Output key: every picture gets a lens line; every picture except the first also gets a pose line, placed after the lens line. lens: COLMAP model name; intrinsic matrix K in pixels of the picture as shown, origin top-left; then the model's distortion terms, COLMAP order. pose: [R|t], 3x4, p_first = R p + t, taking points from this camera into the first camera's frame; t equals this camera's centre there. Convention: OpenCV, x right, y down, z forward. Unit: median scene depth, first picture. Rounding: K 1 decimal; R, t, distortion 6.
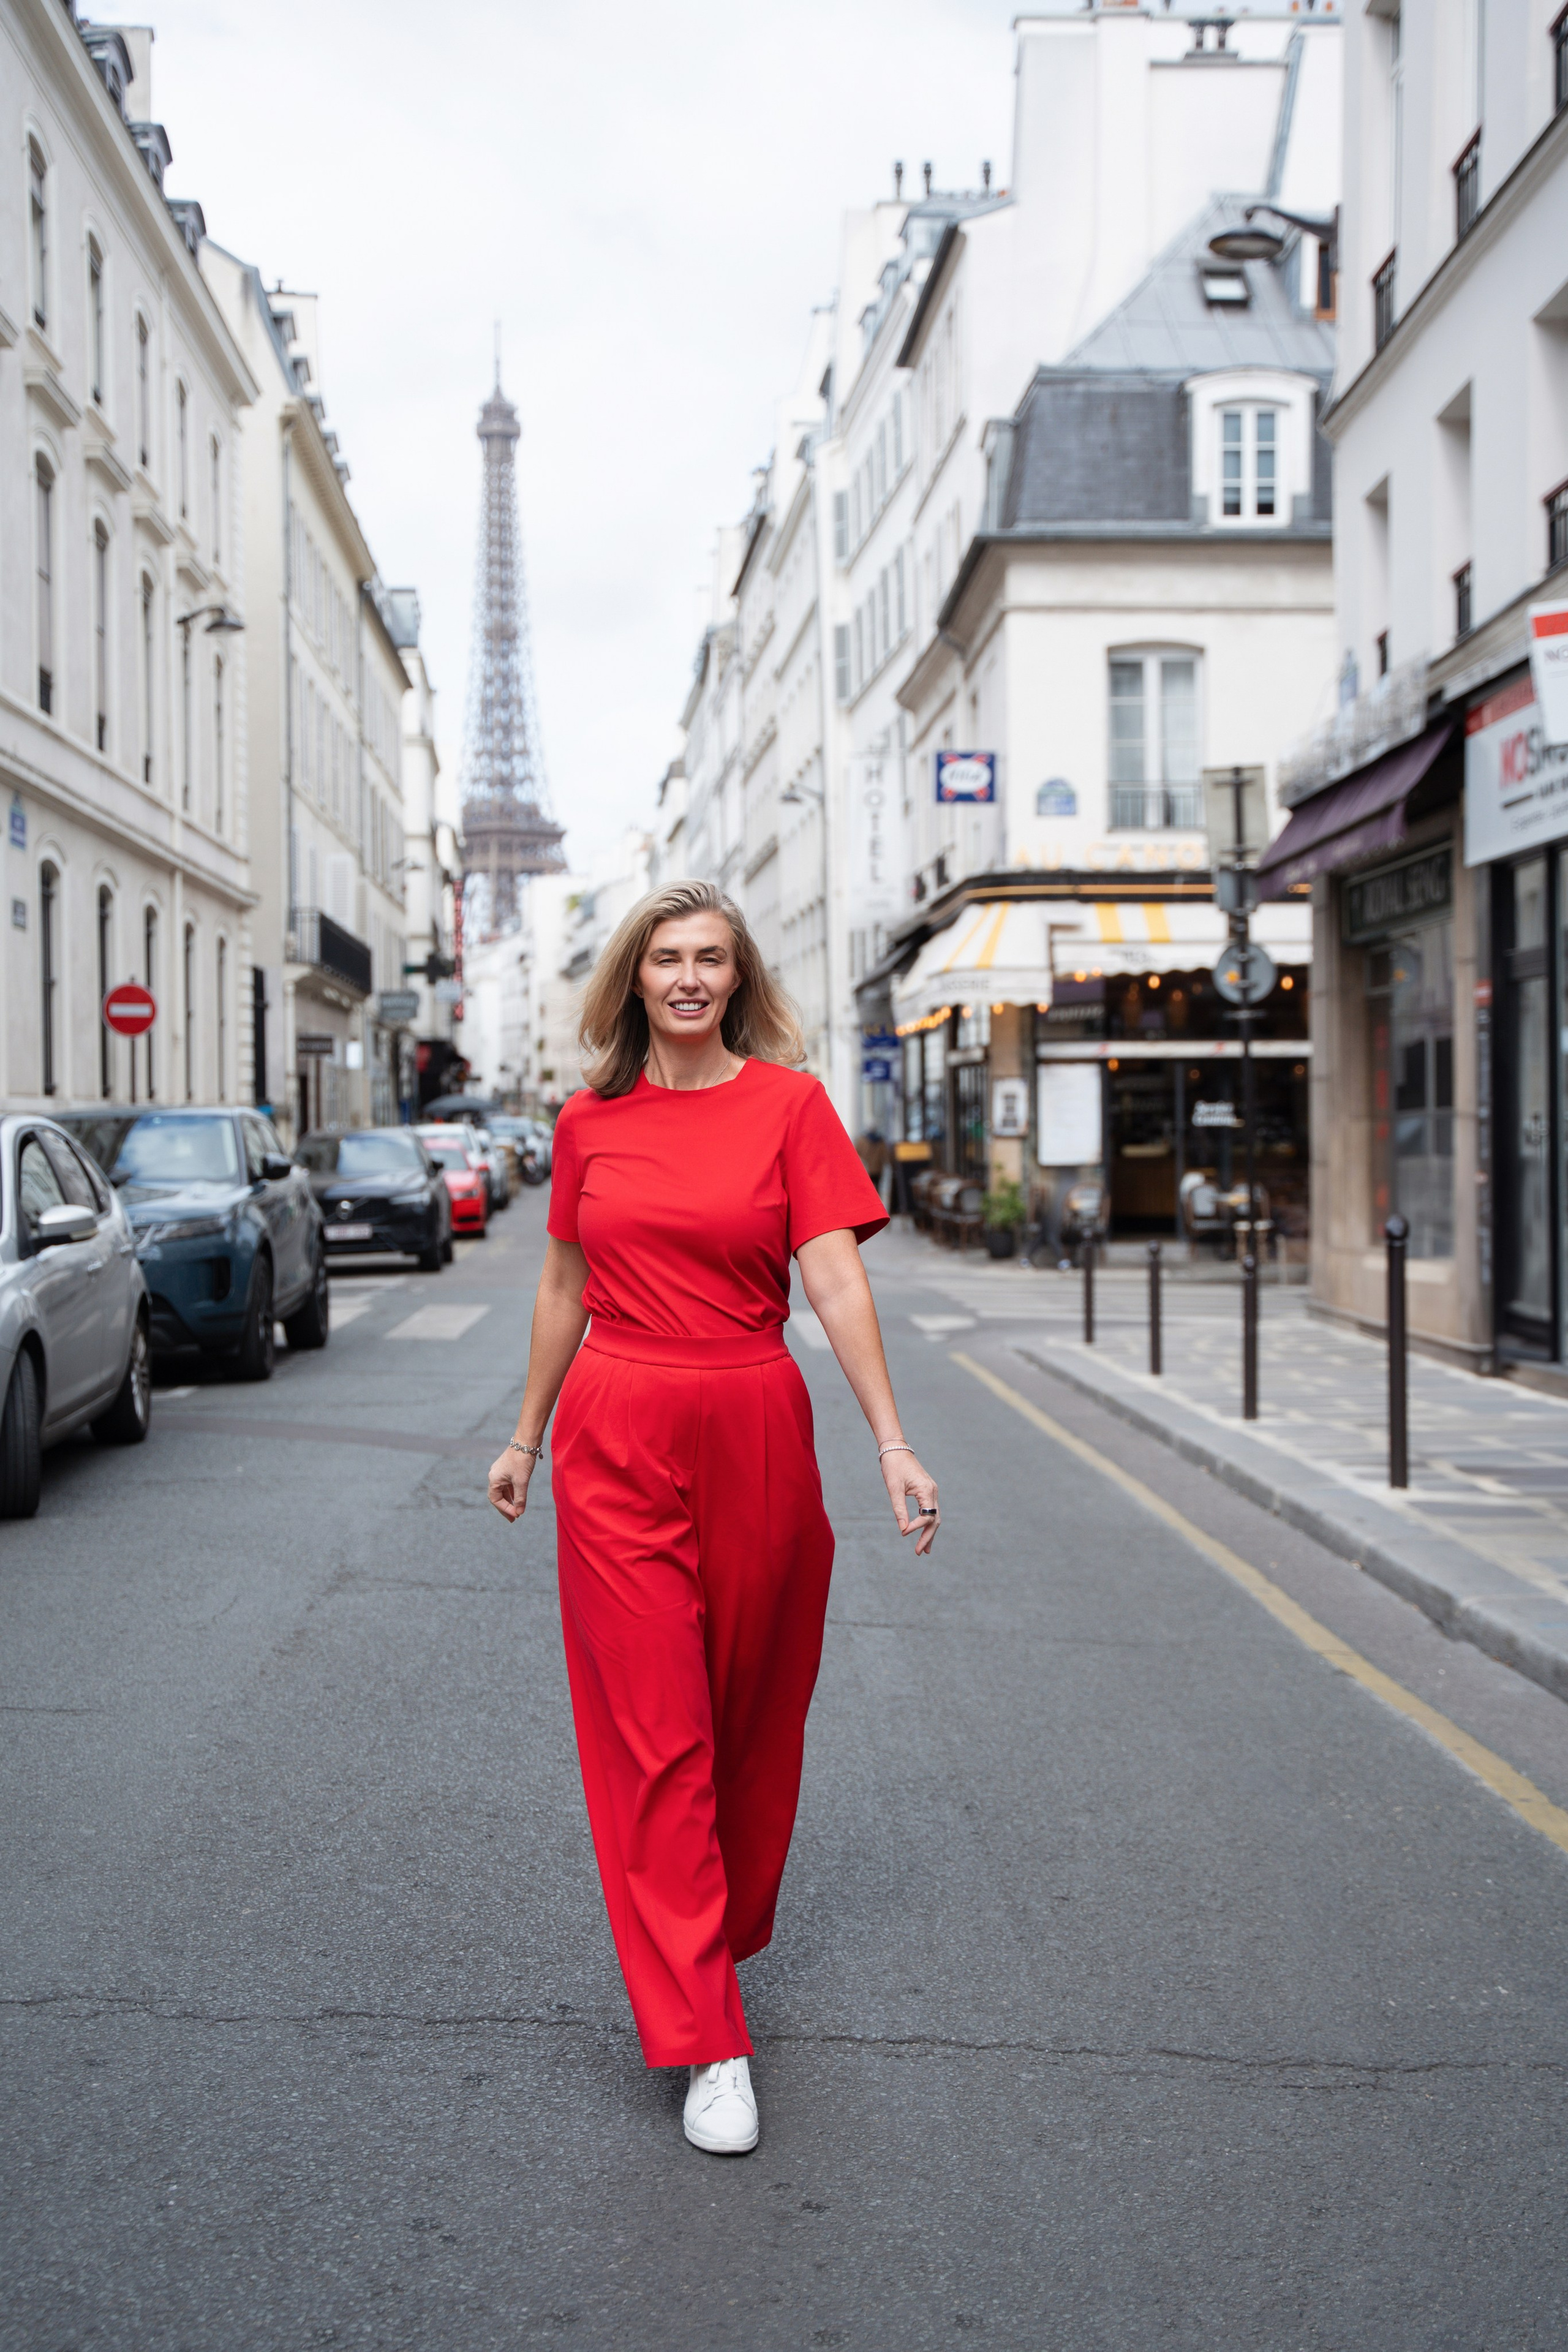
lens RADIAL K [[2776.8, 0, 784.0], [0, 2776.8, 1176.0], [0, 0, 1]] dist [-0.009244, -0.004804]
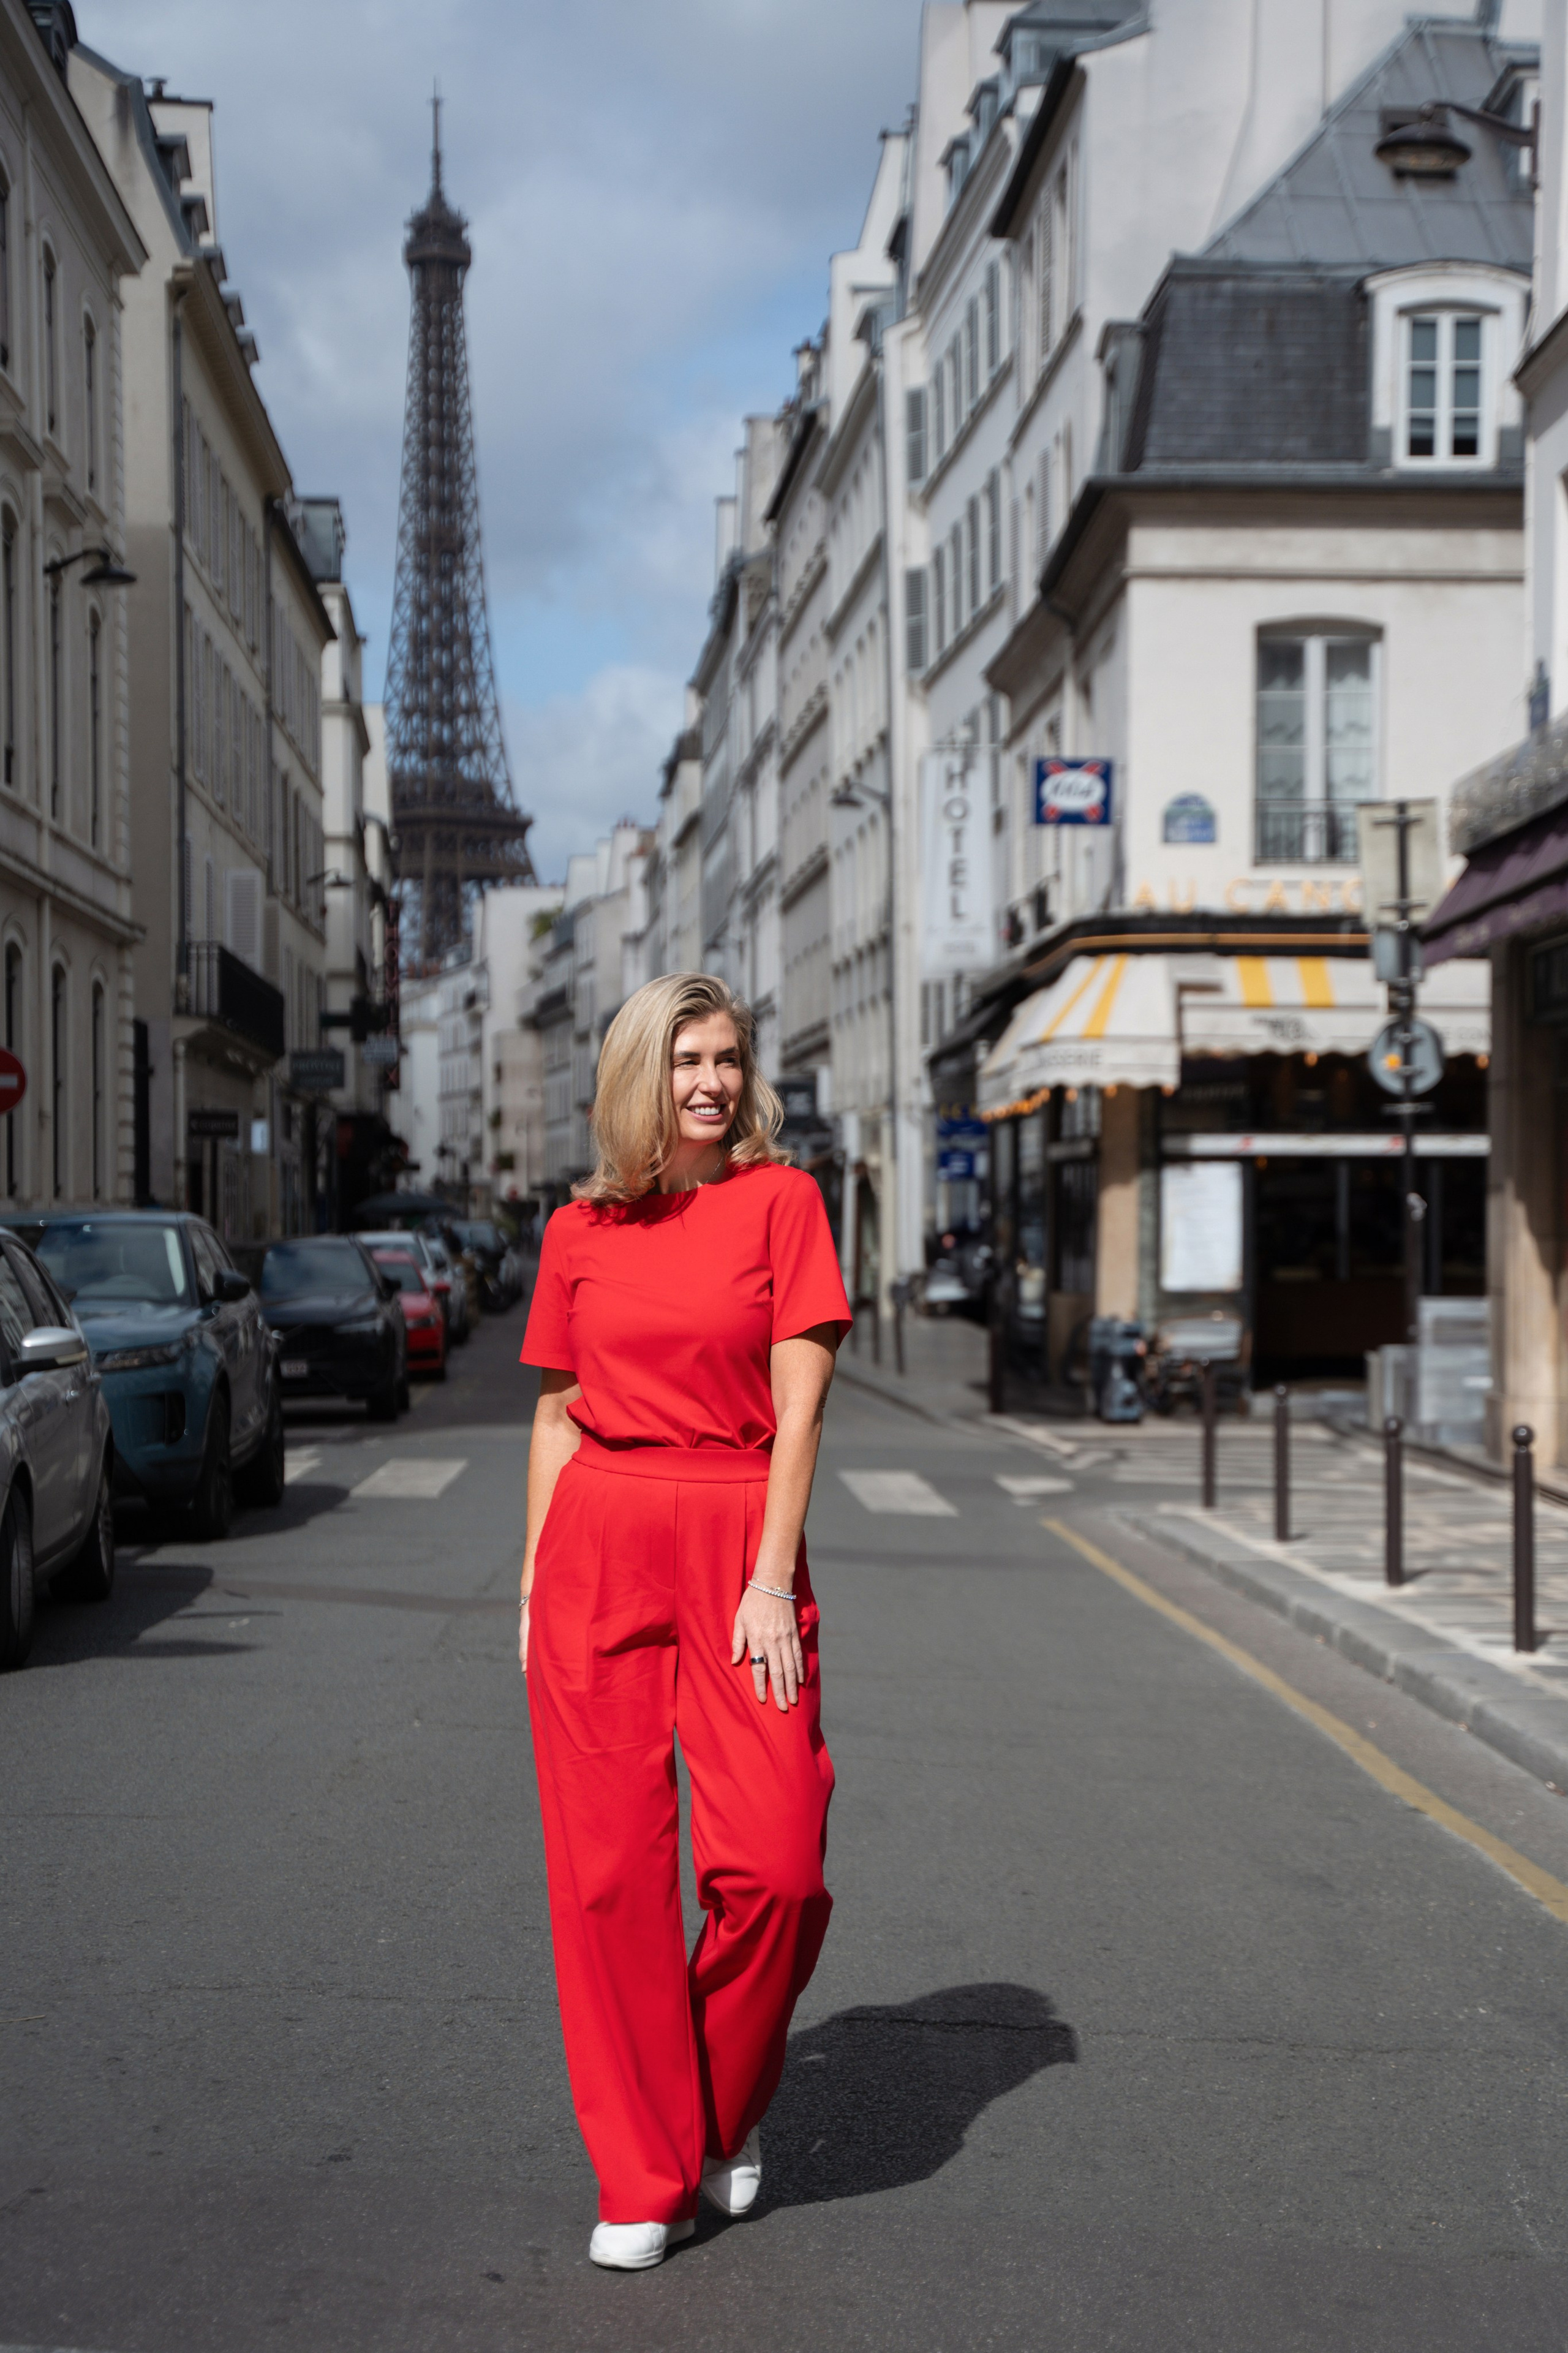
lens RADIAL K [[3858.2, 0, 783.7], [0, 3858.2, 1376.6], [0, 0, 1]] dist [-0.000701, 0.762036]
pose [[0.999898, 0.008611, -0.011397, -0.001652], [-0.008392, 0.999781, 0.019148, 0.000179], [0.011559, -0.019050, 0.999752, -0.070194]]
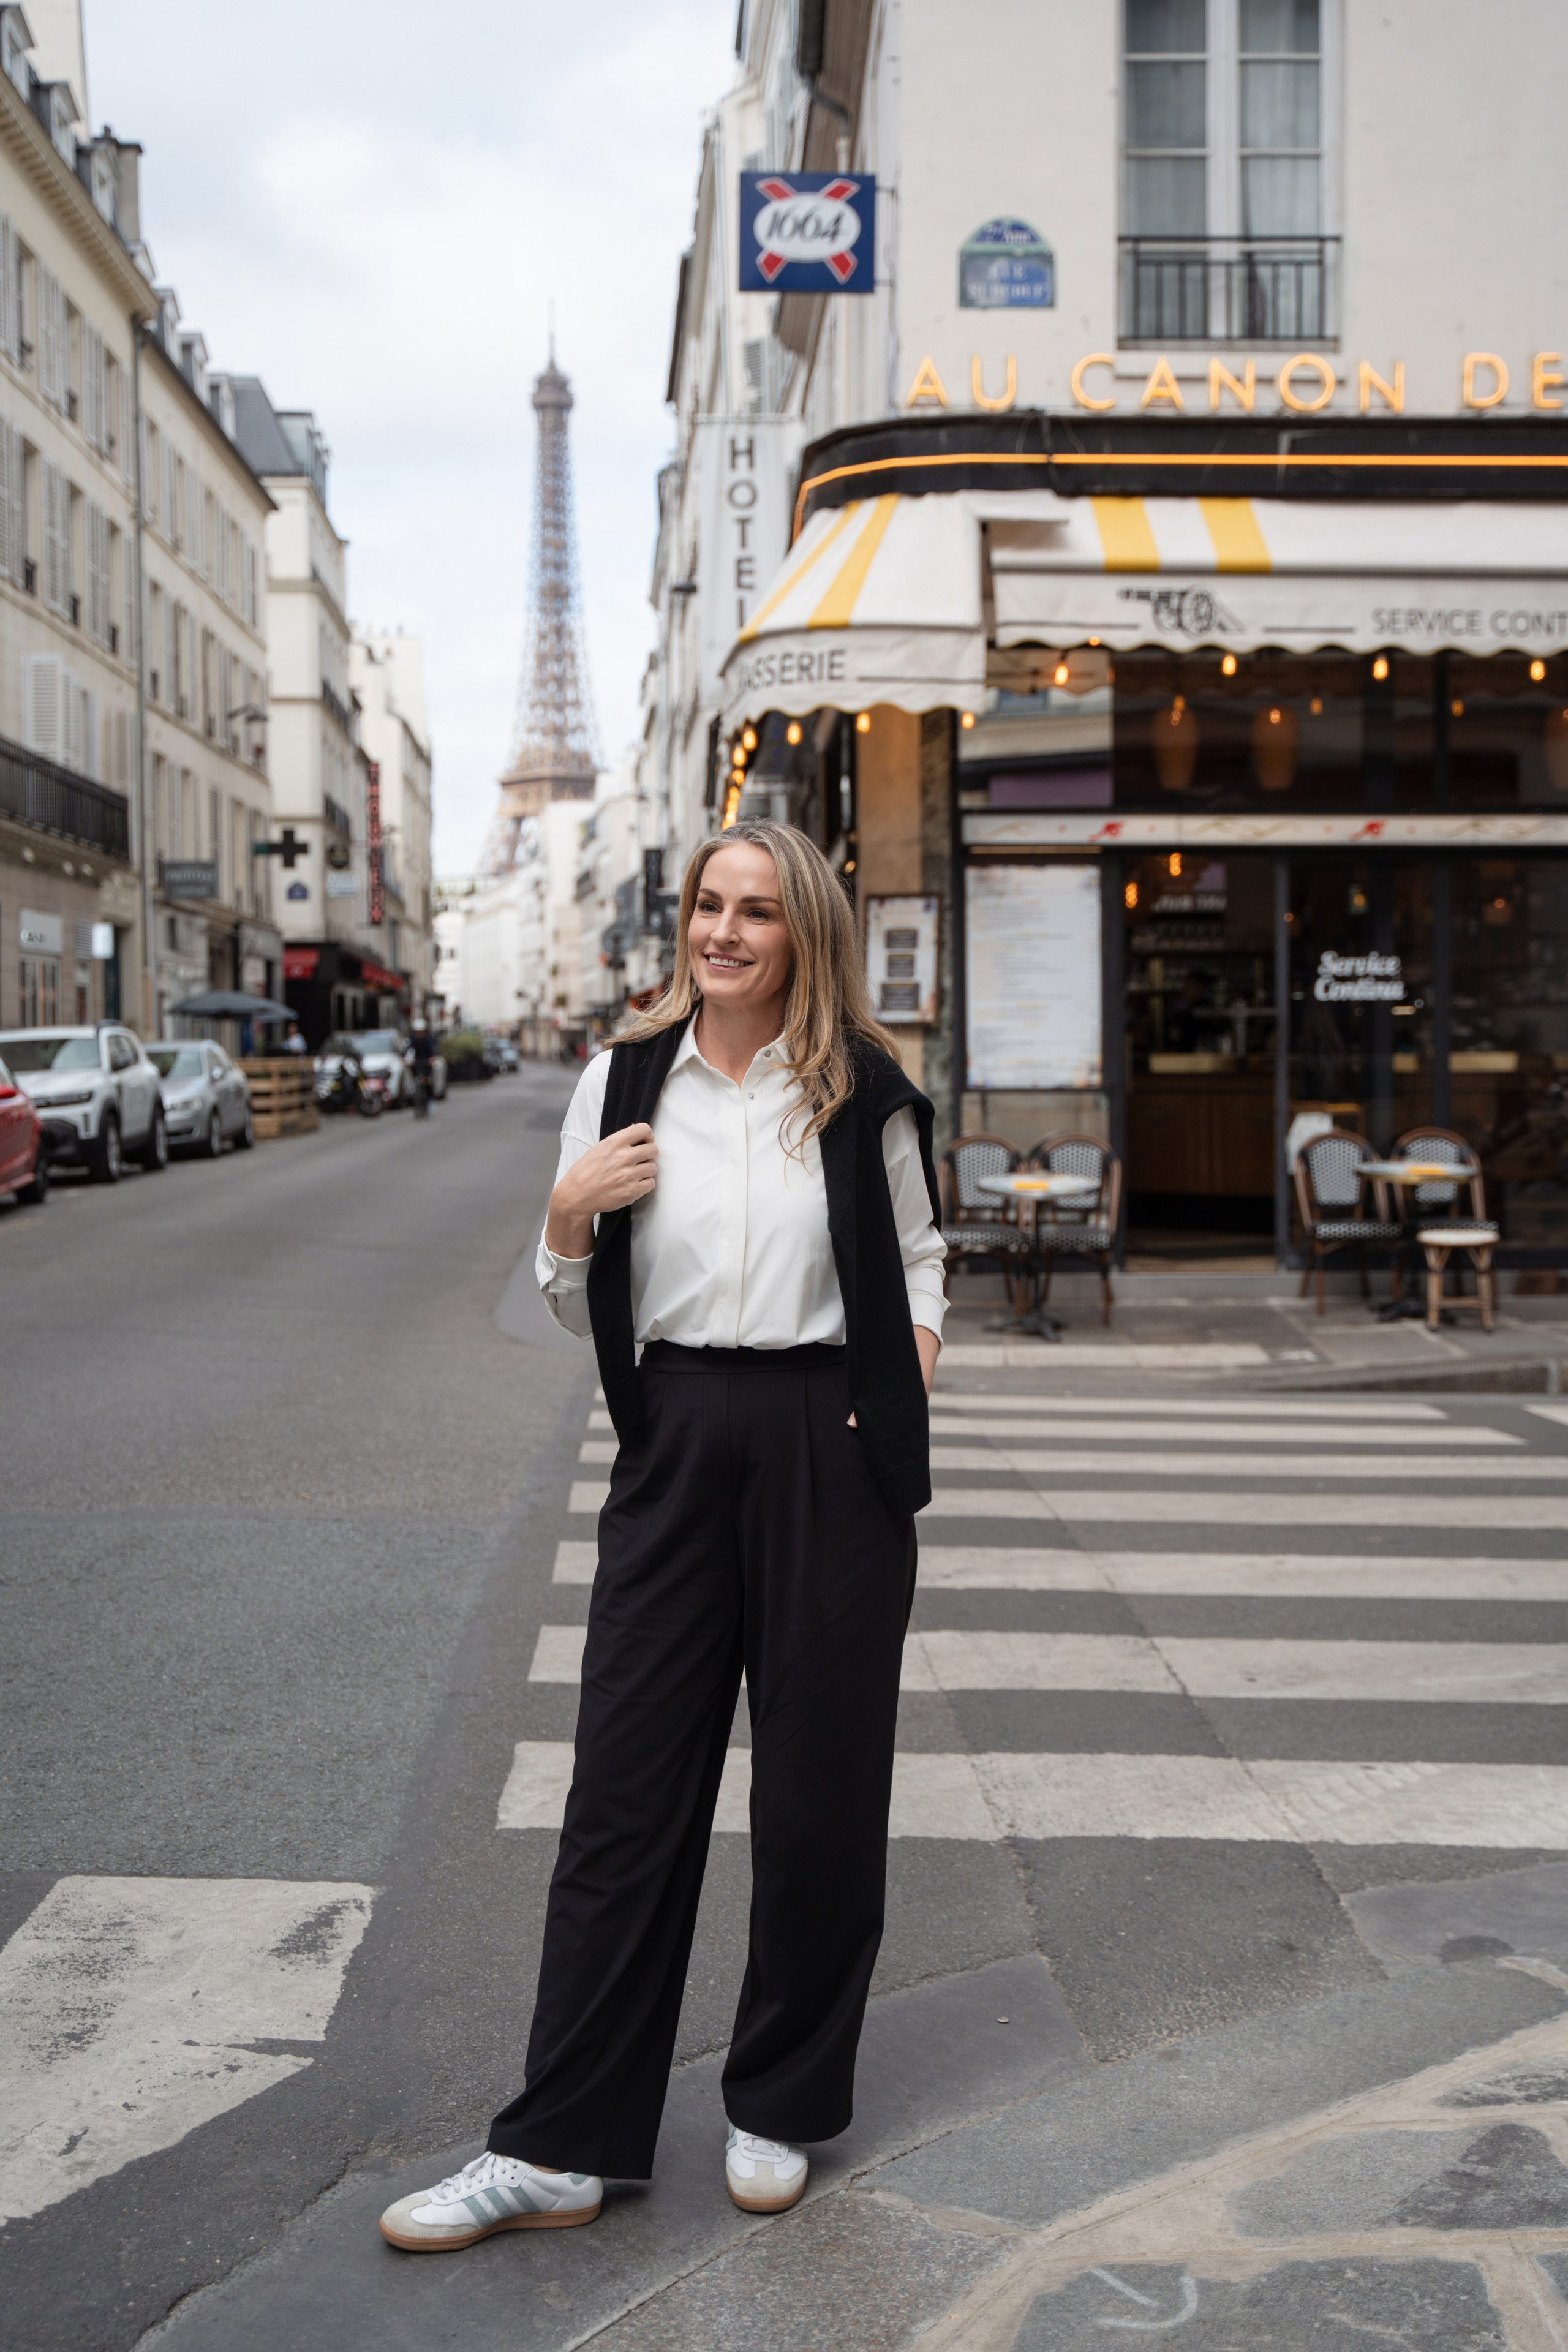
lens RADIAL K [[2591.5, 0, 784.2], [0, 2591.5, 1120.9], [0, 0, 1]] dist [0.007964, 0.008551]
pose [[0.999892, 0.002166, -0.014516, 0.054881], [-0.002059, 0.999970, 0.007412, -0.001801], [0.014531, -0.007381, 0.999867, 0.465432]]
